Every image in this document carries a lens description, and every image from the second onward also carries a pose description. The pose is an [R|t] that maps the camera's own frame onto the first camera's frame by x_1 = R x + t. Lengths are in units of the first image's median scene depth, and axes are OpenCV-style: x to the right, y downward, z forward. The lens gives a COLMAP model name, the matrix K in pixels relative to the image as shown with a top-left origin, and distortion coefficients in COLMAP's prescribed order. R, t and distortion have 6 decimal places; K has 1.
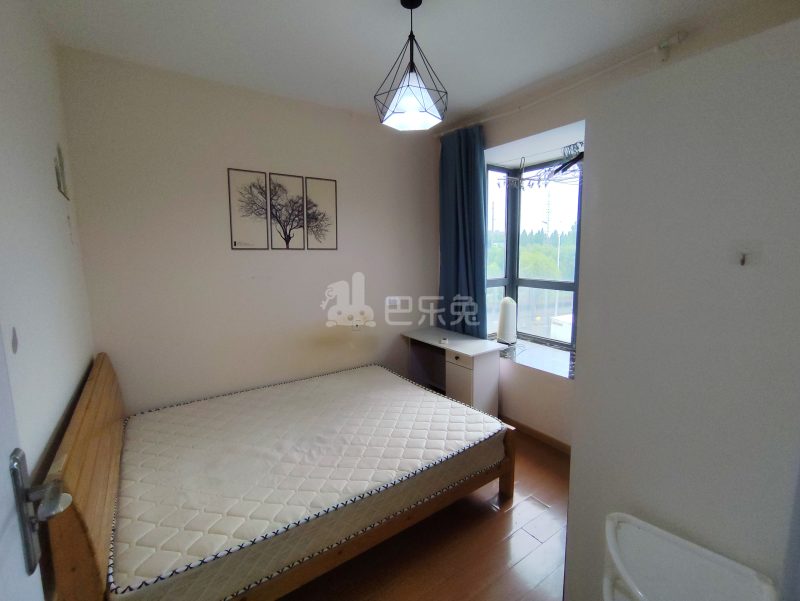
lens RADIAL K [[362.4, 0, 397.4], [0, 362.4, 297.2], [0, 0, 1]] dist [-0.004044, 0.000496]
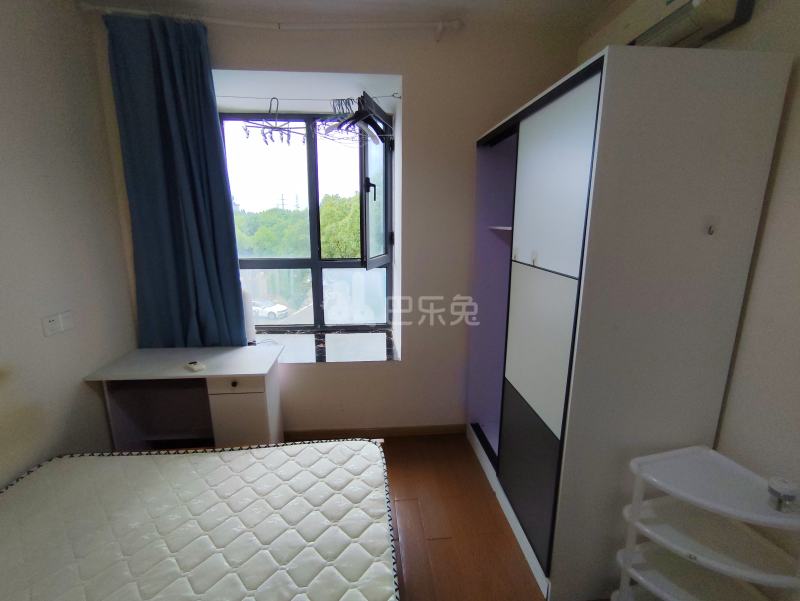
lens RADIAL K [[362.4, 0, 397.4], [0, 362.4, 297.2], [0, 0, 1]] dist [-0.004044, 0.000496]
pose [[0.495142, -0.165047, 0.852991, -0.236564], [0.105495, 0.985947, 0.129535, -0.047255], [-0.862384, 0.025849, 0.505595, 0.406397]]
